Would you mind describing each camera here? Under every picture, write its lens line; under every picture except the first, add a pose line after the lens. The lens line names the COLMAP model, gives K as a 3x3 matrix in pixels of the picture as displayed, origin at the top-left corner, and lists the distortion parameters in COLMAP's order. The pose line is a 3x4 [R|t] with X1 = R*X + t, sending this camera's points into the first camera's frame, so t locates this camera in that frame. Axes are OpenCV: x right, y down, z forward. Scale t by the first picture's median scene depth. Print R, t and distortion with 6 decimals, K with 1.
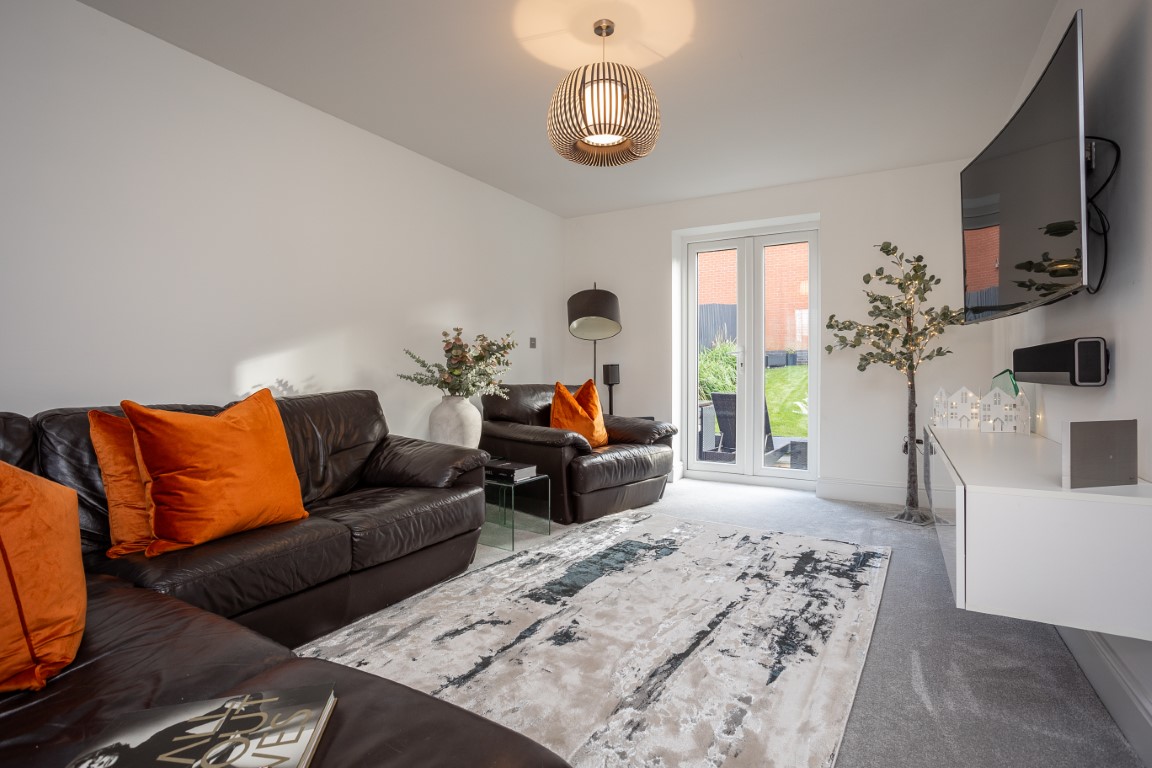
lens RADIAL K [[567.7, 0, 566.7], [0, 567.7, 378.4], [0, 0, 1]] dist [-0.002972, 0.005394]
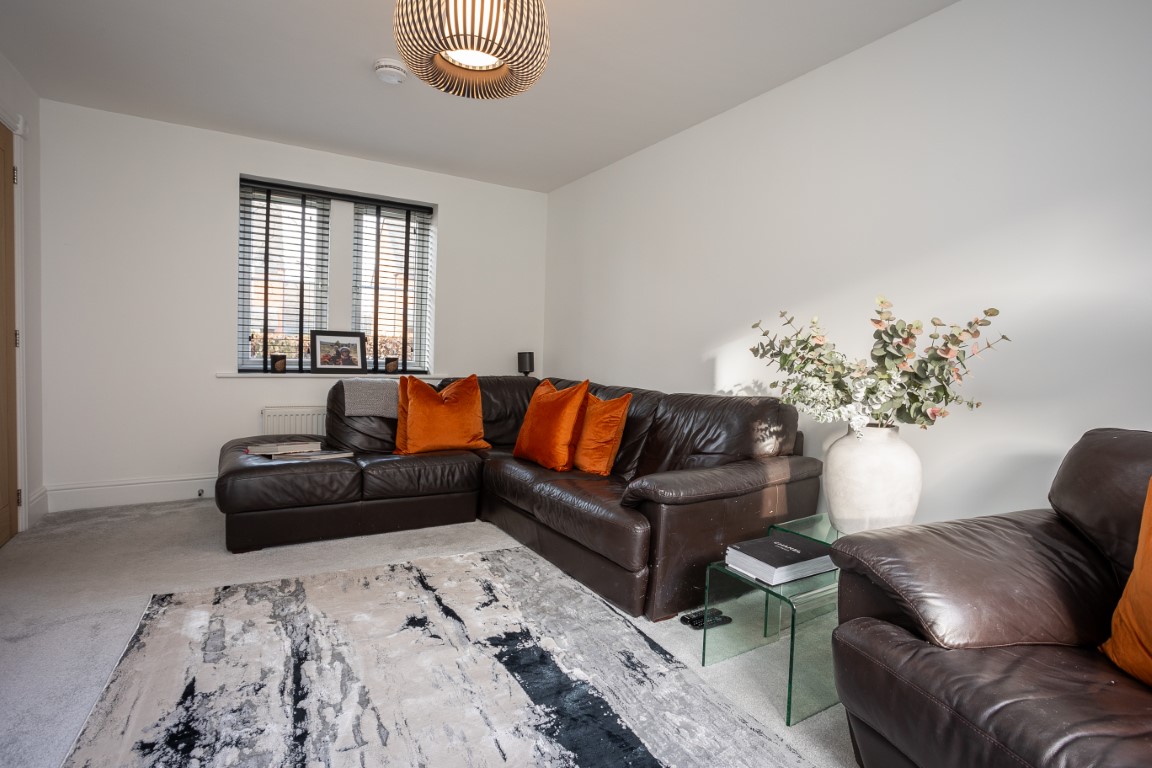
lens RADIAL K [[567.7, 0, 568.6], [0, 567.7, 383.8], [0, 0, 1]] dist [-0.002972, 0.005394]
pose [[-0.486194, 0.024736, -0.873501, 0.720946], [-0.038346, 0.998033, 0.049605, -0.039657], [0.873009, 0.057613, -0.484288, 1.640552]]
